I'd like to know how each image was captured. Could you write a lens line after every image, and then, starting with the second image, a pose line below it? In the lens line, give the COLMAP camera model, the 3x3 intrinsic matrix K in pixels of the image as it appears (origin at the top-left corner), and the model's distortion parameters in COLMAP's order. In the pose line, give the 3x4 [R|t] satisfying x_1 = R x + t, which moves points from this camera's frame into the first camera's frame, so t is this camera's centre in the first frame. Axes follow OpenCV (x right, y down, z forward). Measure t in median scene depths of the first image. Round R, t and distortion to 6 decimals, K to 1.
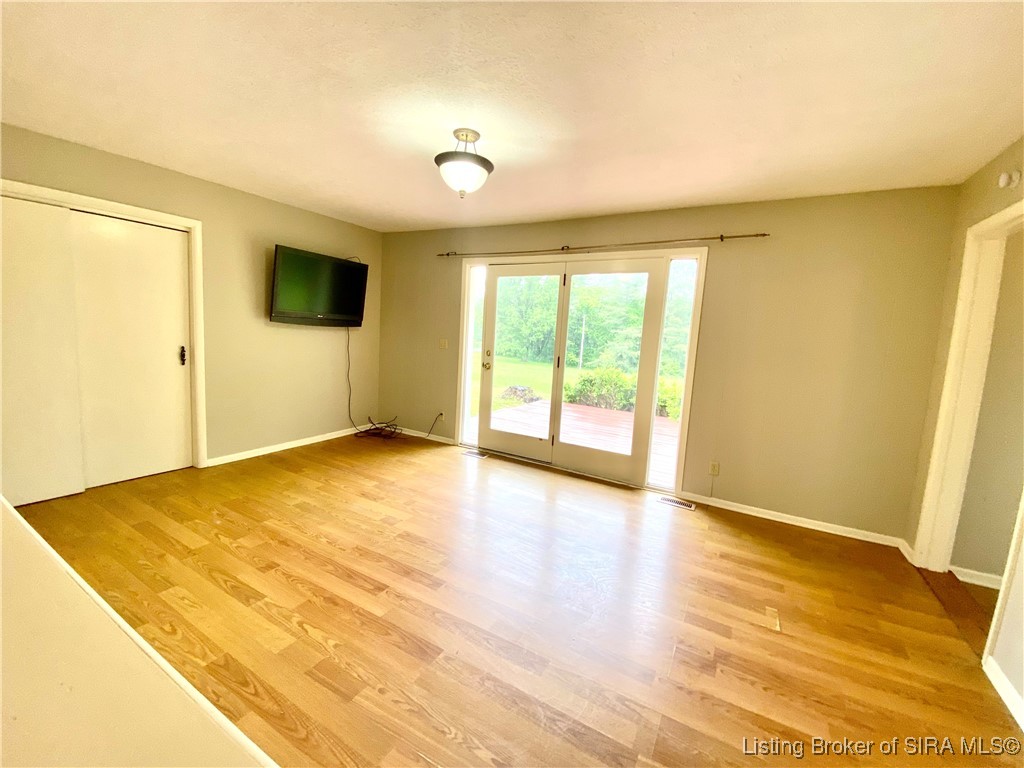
lens RADIAL K [[408.6, 0, 509.9], [0, 408.6, 382.8], [0, 0, 1]] dist [0.037127, -0.029930]
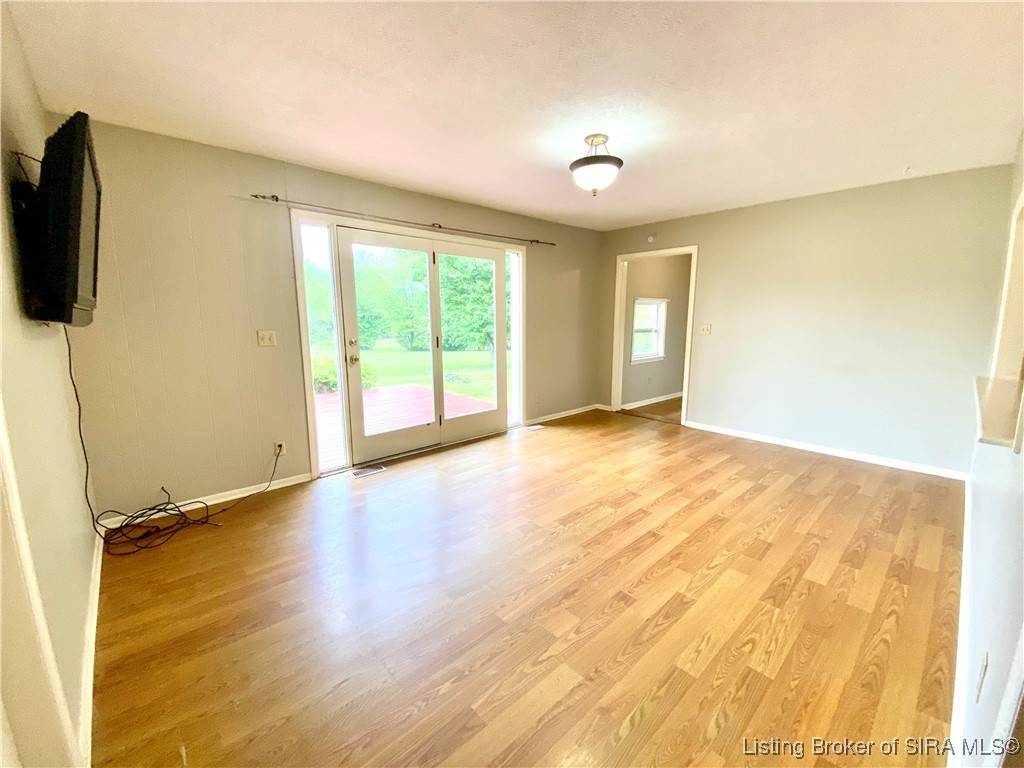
lens RADIAL K [[408.6, 0, 509.9], [0, 408.6, 382.8], [0, 0, 1]] dist [0.037127, -0.029930]
pose [[0.315627, -0.208754, 0.925636, -1.175492], [0.137356, 0.975277, 0.173113, -0.156059], [-0.938889, 0.072503, 0.336498, 0.771759]]
